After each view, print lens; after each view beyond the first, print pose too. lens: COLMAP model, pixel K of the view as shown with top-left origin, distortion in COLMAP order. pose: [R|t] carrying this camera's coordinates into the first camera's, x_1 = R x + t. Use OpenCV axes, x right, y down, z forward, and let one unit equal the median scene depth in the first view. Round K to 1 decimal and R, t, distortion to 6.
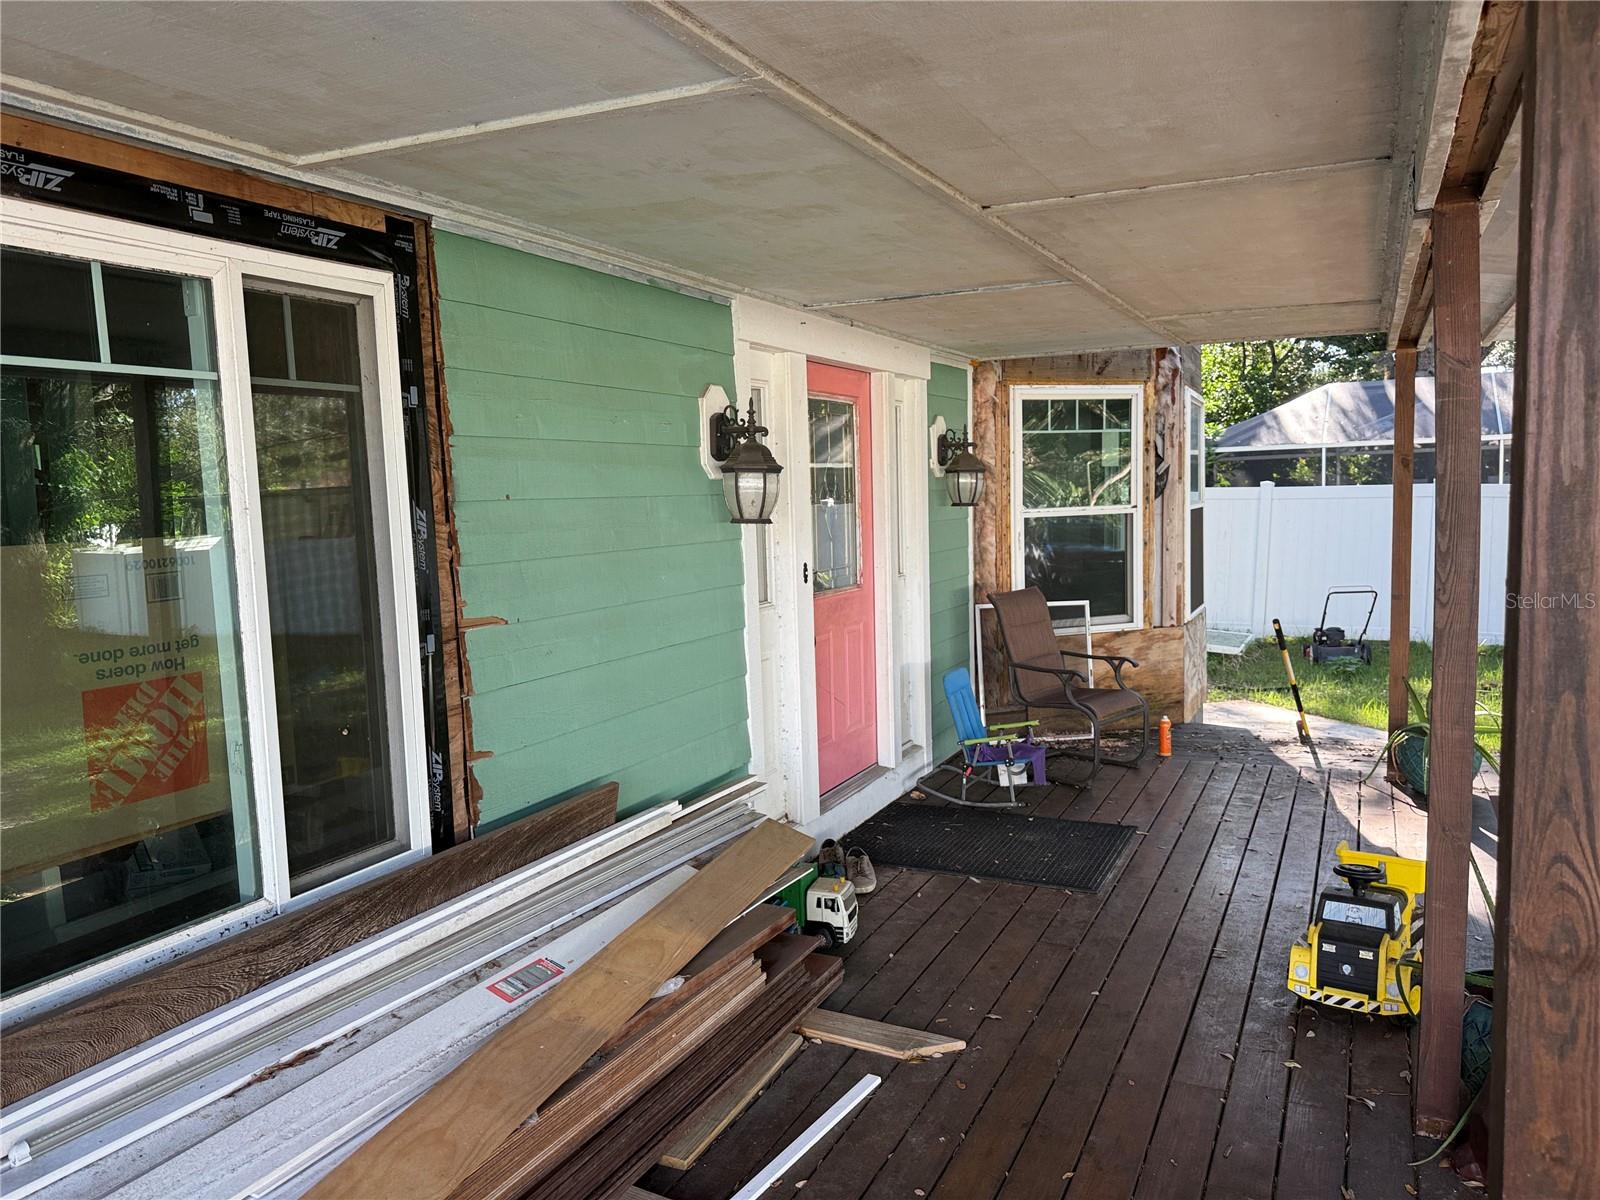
lens RADIAL K [[1126.4, 0, 799.8], [0, 1126.4, 604.0], [0, 0, 1]] dist [0.074915, -0.090856]
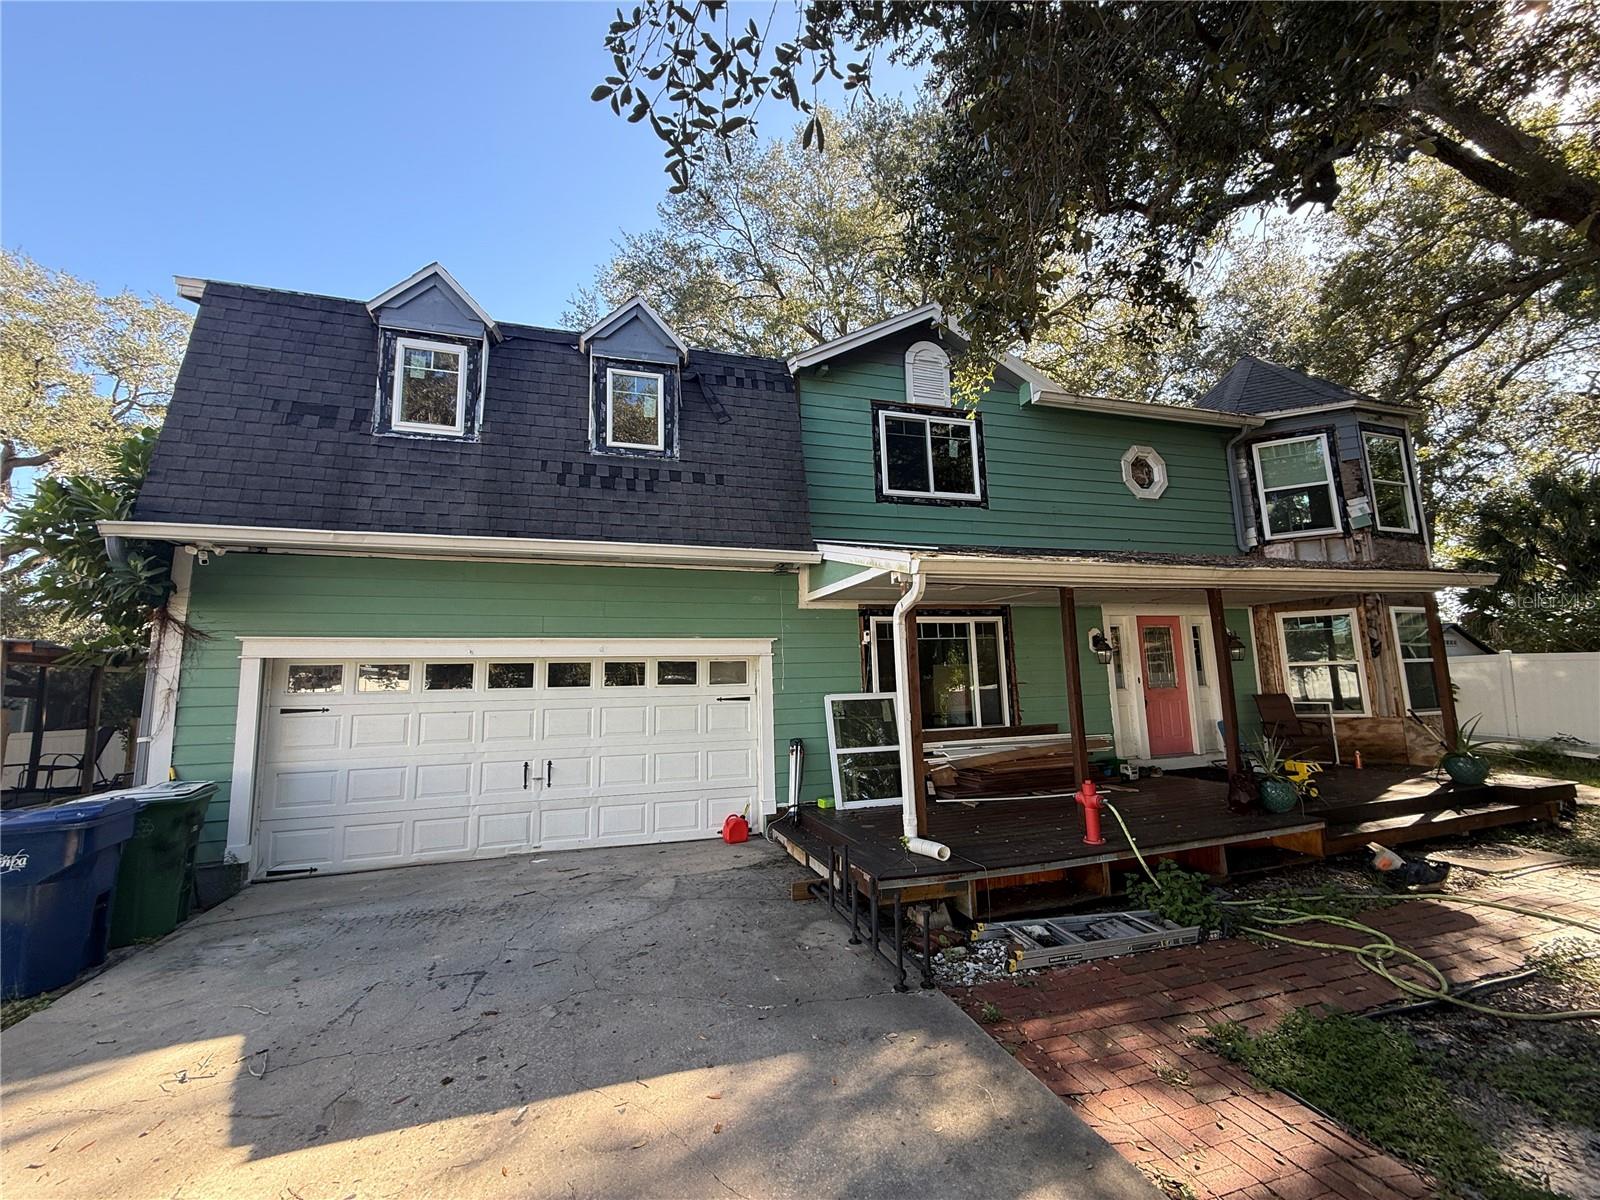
lens RADIAL K [[640.9, 0, 798.2], [0, 640.9, 598.2], [0, 0, 1]] dist [0.000896, 0.000215]
pose [[0.697001, -0.083133, -0.712235, 0.643737], [-0.063143, 0.982283, -0.176446, 0.126564], [0.714285, 0.167955, 0.679403, -0.998033]]
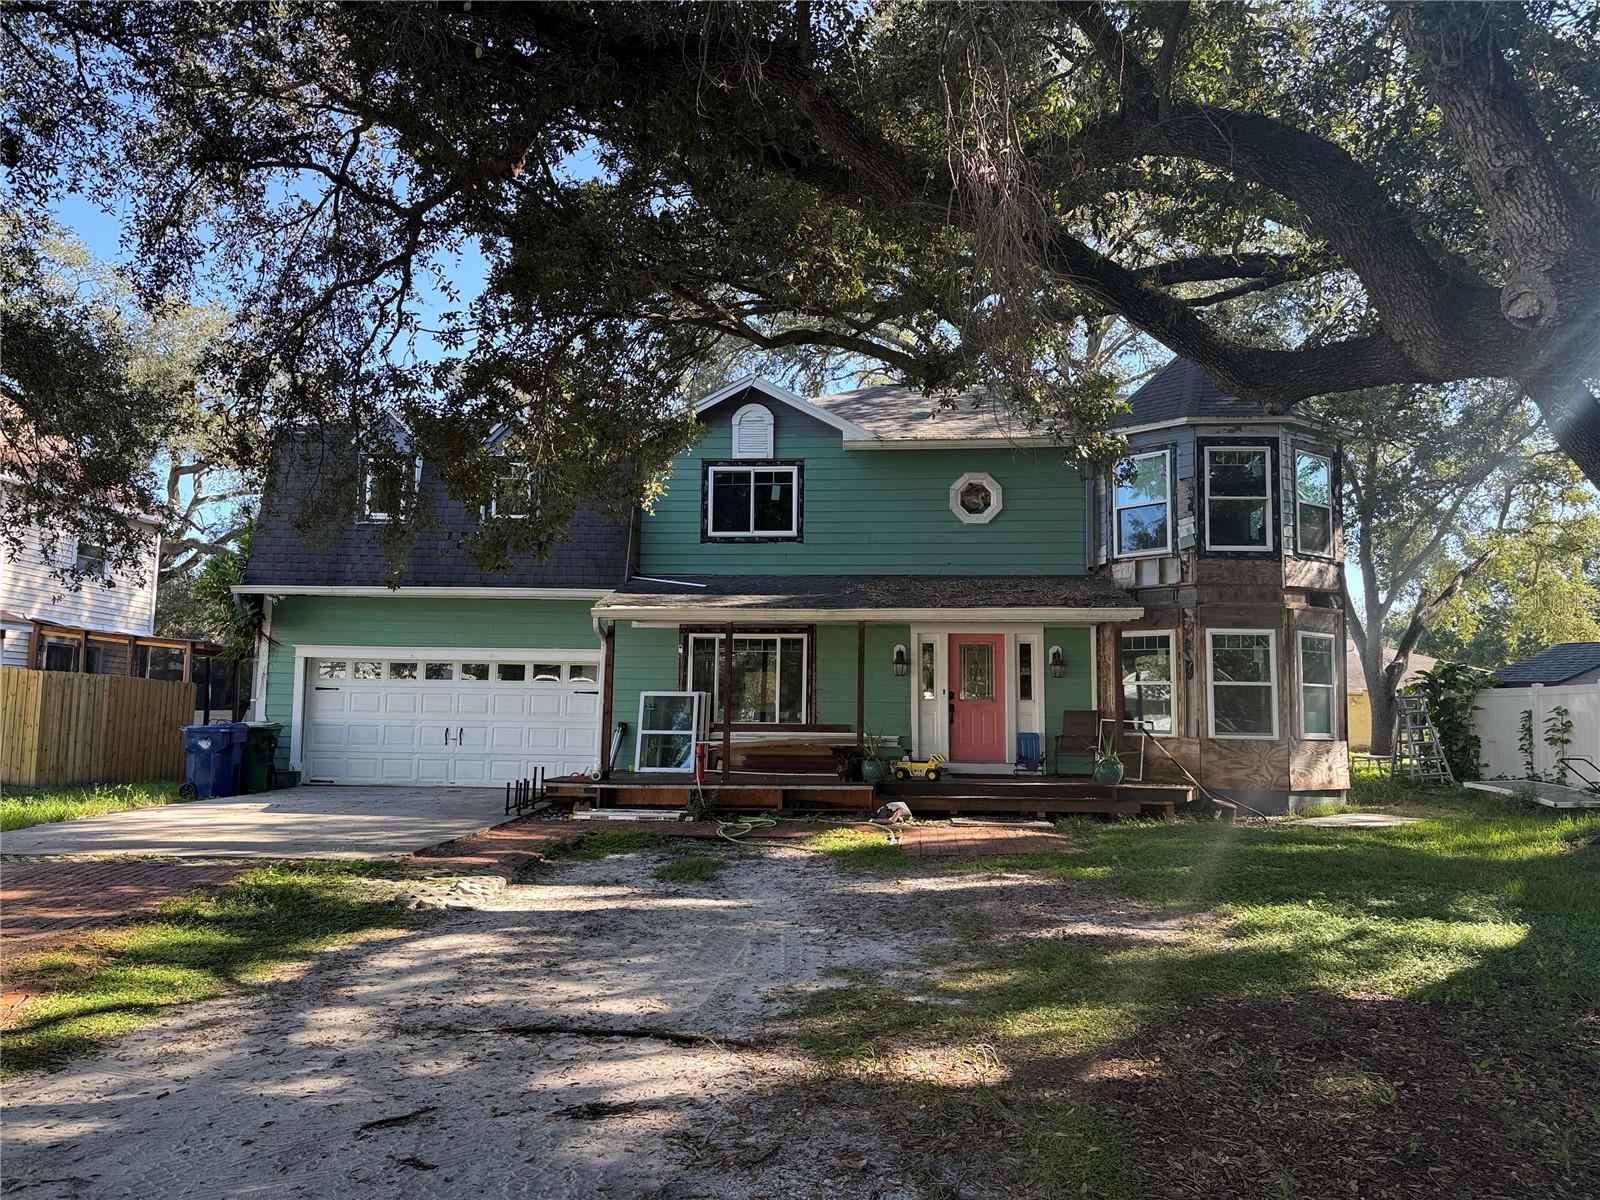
lens RADIAL K [[1126.4, 0, 806.5], [0, 1126.4, 600.7], [0, 0, 1]] dist [0.074915, -0.090856]
pose [[0.386152, -0.056204, -0.920721, 3.110246], [-0.113943, 0.987592, -0.108074, 0.121517], [0.915371, 0.146643, 0.374956, -0.804529]]
